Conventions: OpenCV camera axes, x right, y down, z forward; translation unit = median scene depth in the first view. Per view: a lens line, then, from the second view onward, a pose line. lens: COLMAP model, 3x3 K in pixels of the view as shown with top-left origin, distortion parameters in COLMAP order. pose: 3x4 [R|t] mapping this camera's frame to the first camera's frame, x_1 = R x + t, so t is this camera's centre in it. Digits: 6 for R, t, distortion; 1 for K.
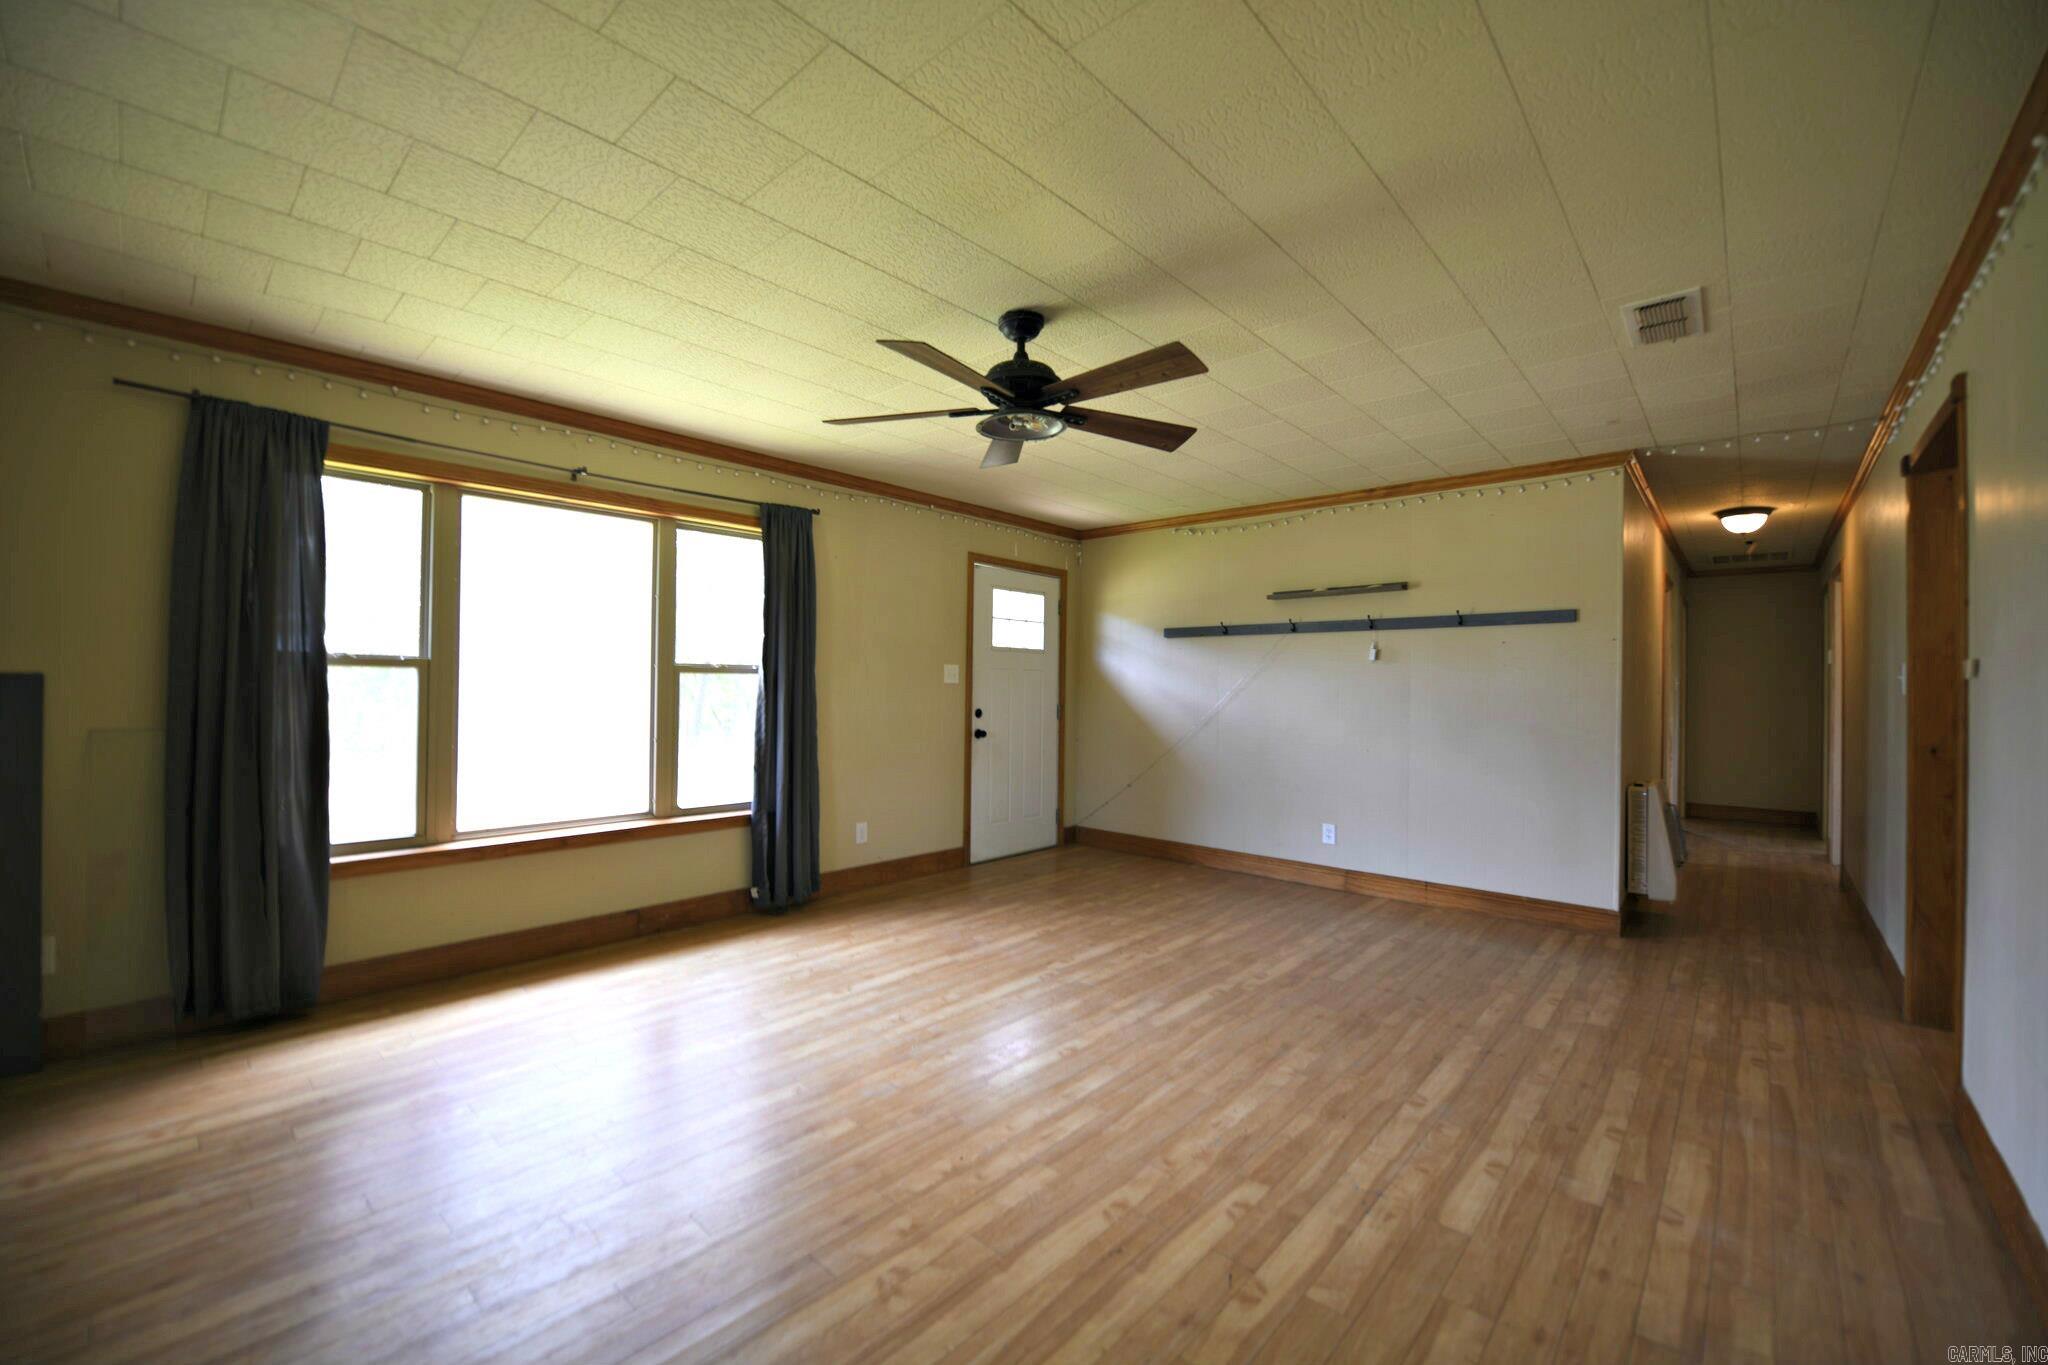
lens RADIAL K [[793.5, 0, 1060.3], [0, 793.5, 682.7], [0, 0, 1]] dist [-0.012519, -0.000409]
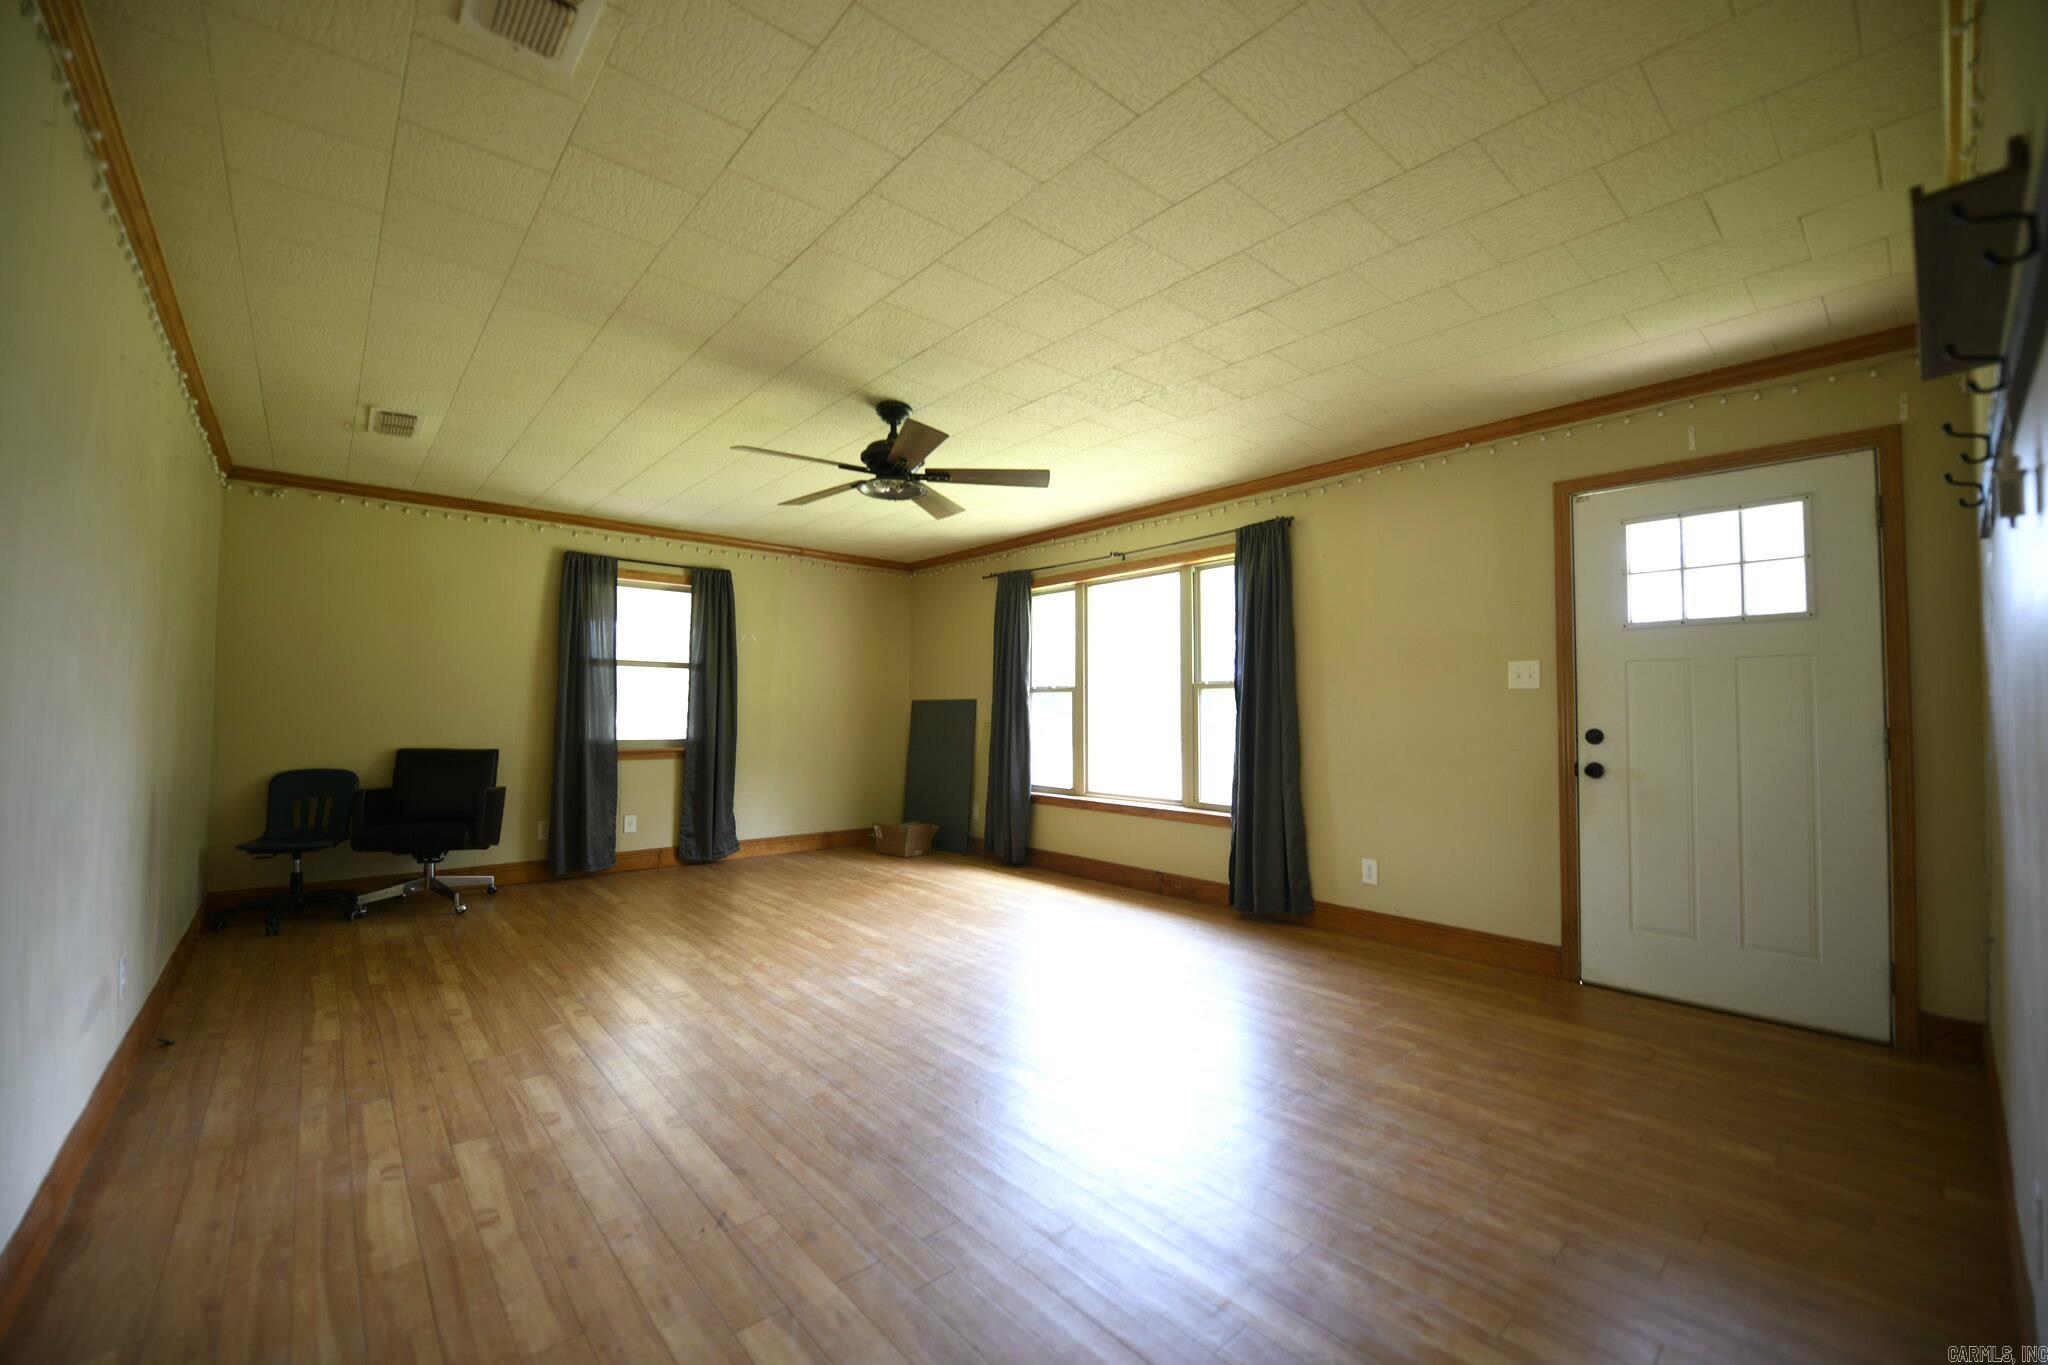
lens RADIAL K [[830.7, 0, 1022.7], [0, 830.7, 683.1], [0, 0, 1]] dist [-0.019026, -0.000905]
pose [[-0.133985, -0.047021, -0.989867, 1.053836], [0.000078, 0.998873, -0.047460, 0.050237], [0.990983, -0.006436, -0.133830, 1.177170]]
